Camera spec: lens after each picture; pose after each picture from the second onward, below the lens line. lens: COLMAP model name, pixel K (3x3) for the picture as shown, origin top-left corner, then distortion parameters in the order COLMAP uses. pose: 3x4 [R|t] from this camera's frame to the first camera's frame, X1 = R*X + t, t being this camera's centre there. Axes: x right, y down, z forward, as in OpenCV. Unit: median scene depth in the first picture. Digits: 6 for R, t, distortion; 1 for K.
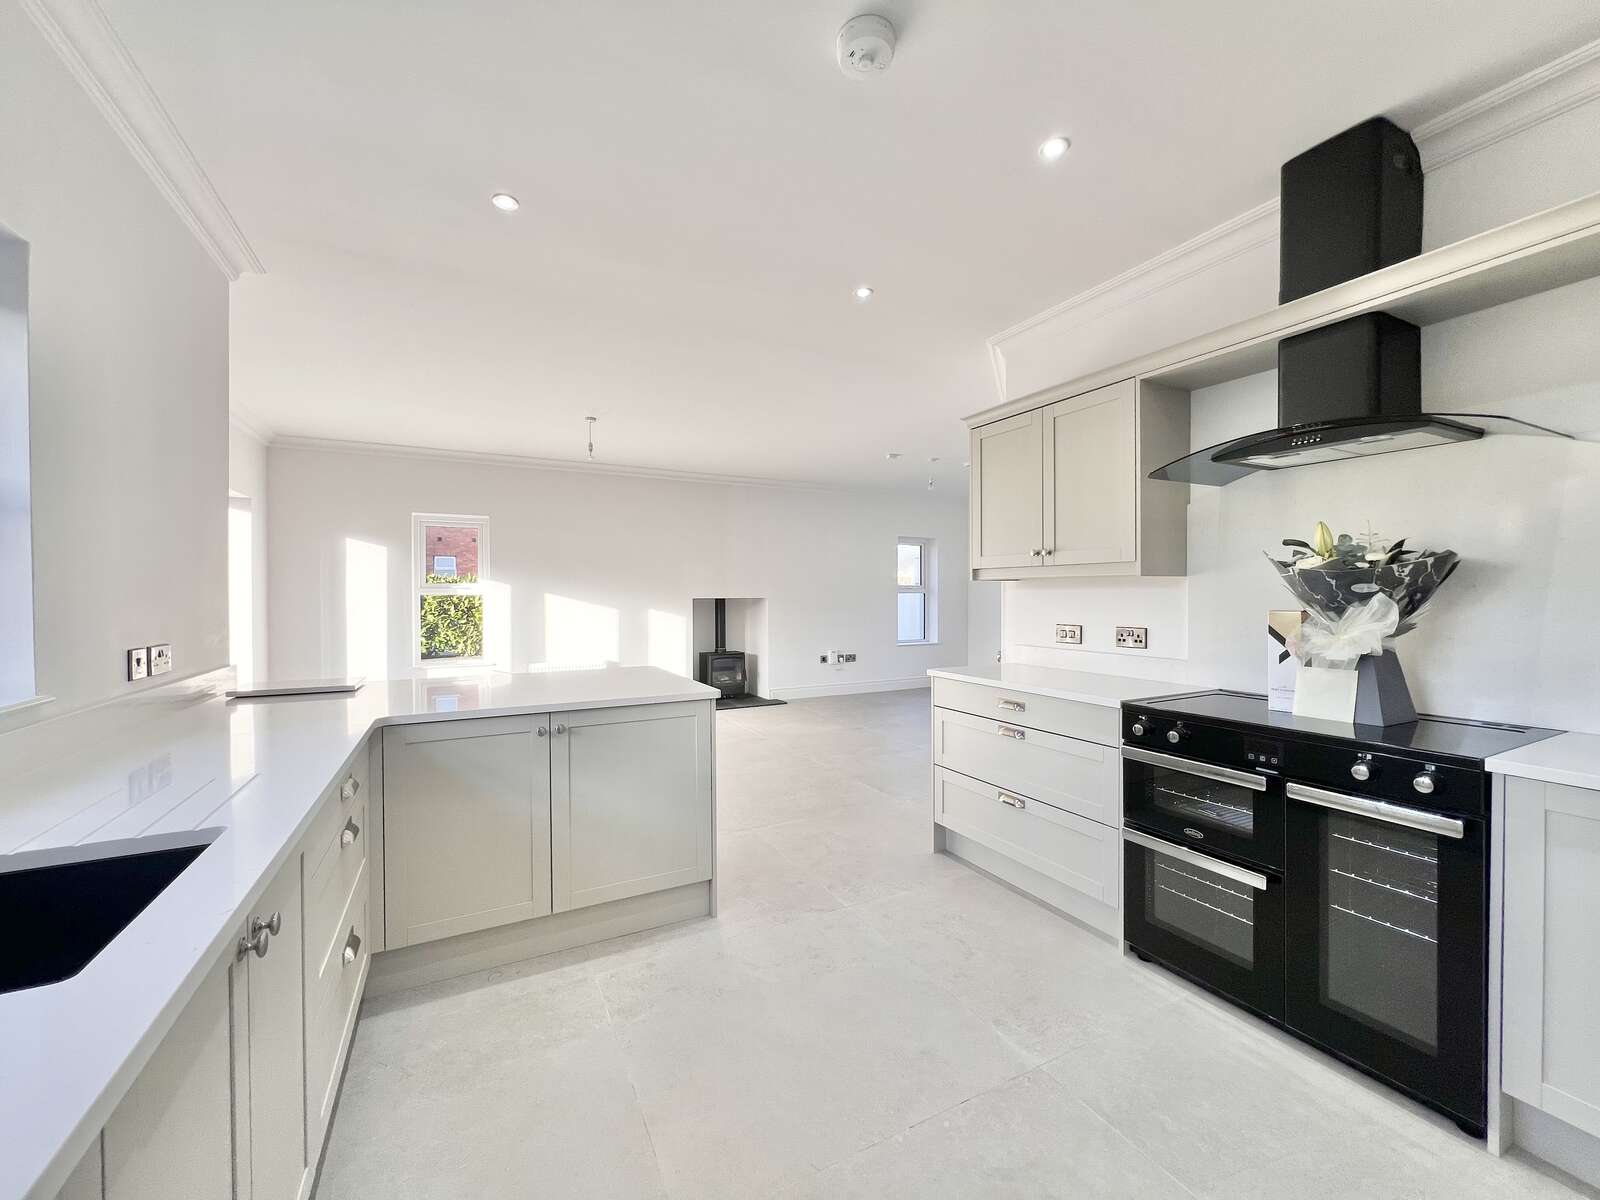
lens RADIAL K [[643.1, 0, 799.9], [0, 643.1, 604.6], [0, 0, 1]] dist [-0.000373, -0.000592]
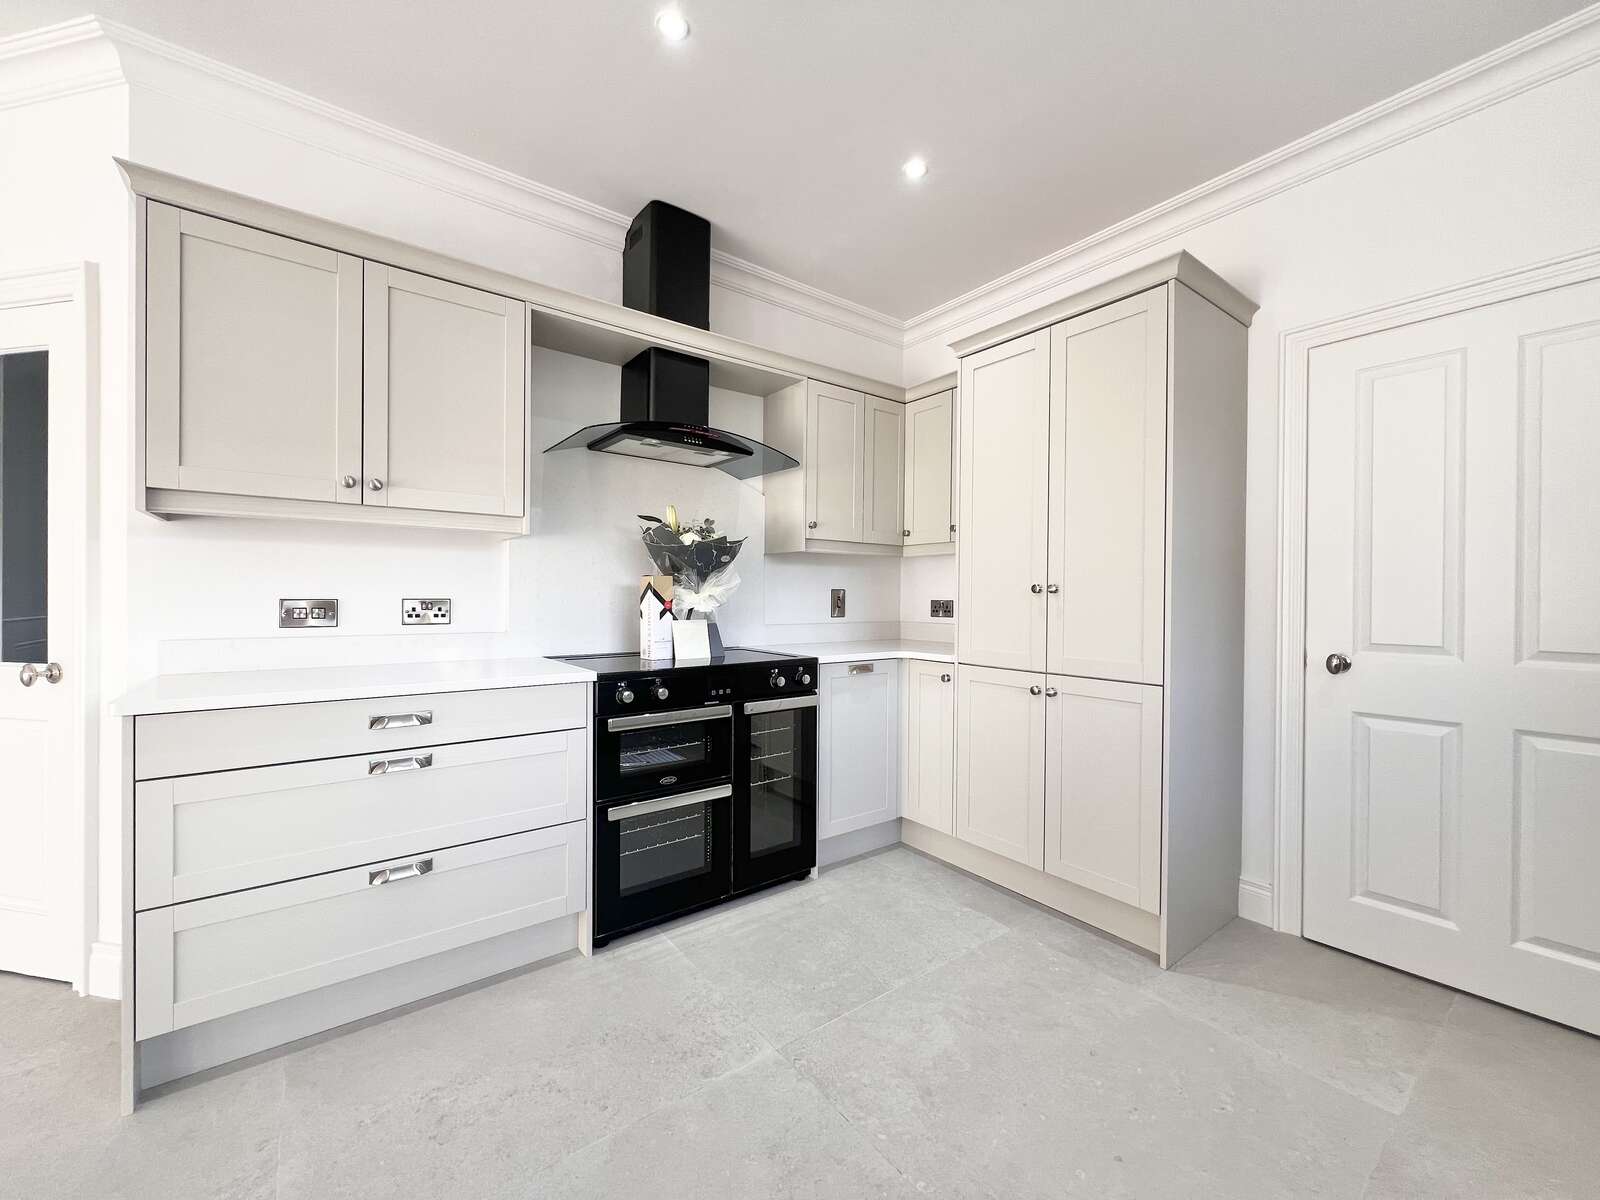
lens RADIAL K [[643.1, 0, 808.0], [0, 643.1, 598.1], [0, 0, 1]] dist [-0.000373, -0.000592]
pose [[-0.169318, -0.003199, 0.985556, -0.154011], [0.009228, 0.999946, 0.004831, 0.016065], [-0.985518, 0.009913, -0.169279, 0.305967]]
